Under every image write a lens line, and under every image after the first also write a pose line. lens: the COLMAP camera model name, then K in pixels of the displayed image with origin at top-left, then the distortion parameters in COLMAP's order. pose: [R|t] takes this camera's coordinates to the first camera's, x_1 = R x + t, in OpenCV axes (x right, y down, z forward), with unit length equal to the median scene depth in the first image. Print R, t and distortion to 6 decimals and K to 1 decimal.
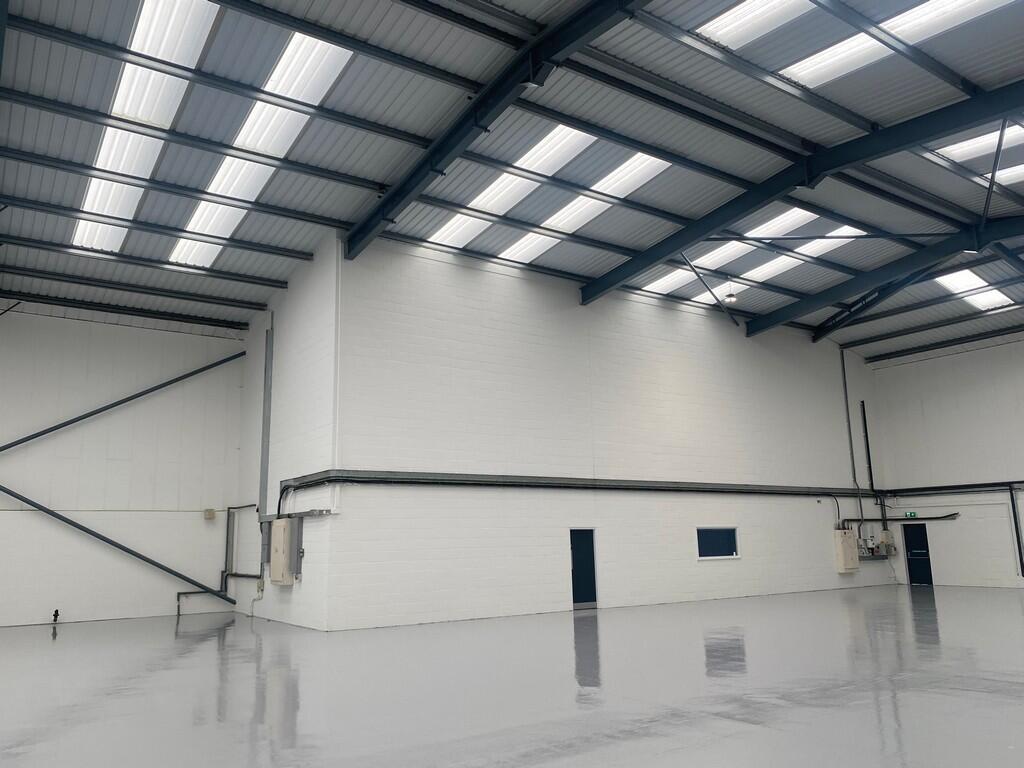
lens RADIAL K [[776.4, 0, 512.0], [0, 776.4, 384.0], [0, 0, 1]] dist [0.007187, -0.000046]
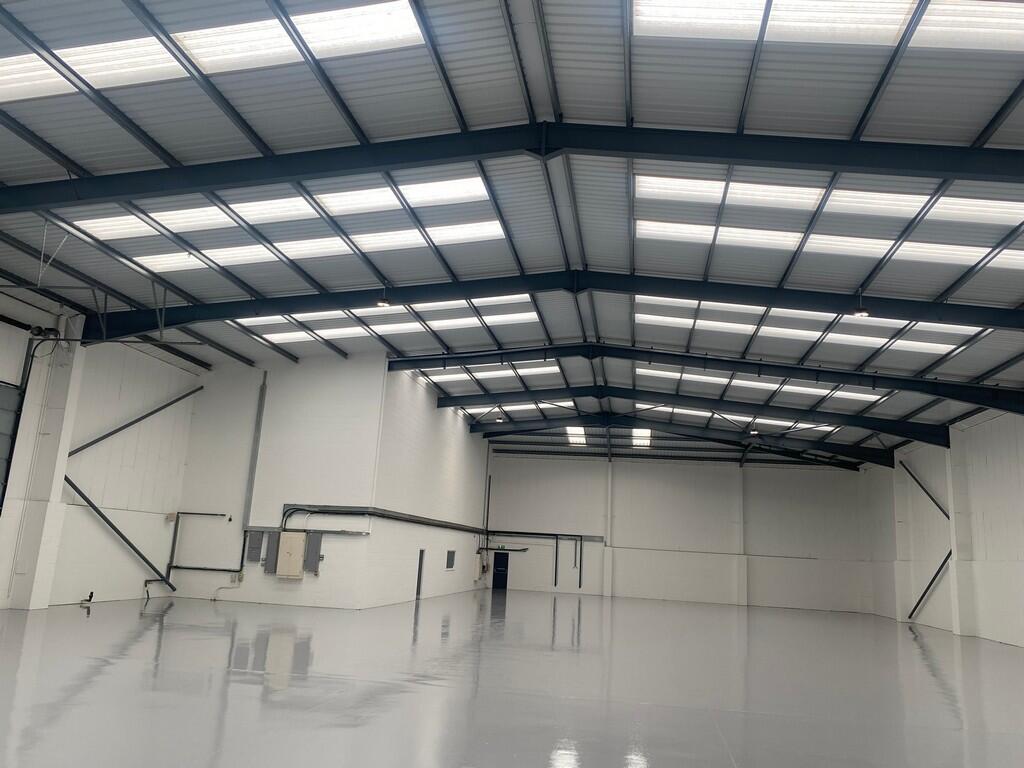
lens RADIAL K [[776.4, 0, 512.0], [0, 776.4, 384.0], [0, 0, 1]] dist [0.007187, -0.000046]
pose [[0.680321, 0.210275, 0.702102, -0.924670], [-0.210586, 0.973647, -0.087548, -0.043270], [-0.702009, -0.088292, 0.706674, -0.228126]]
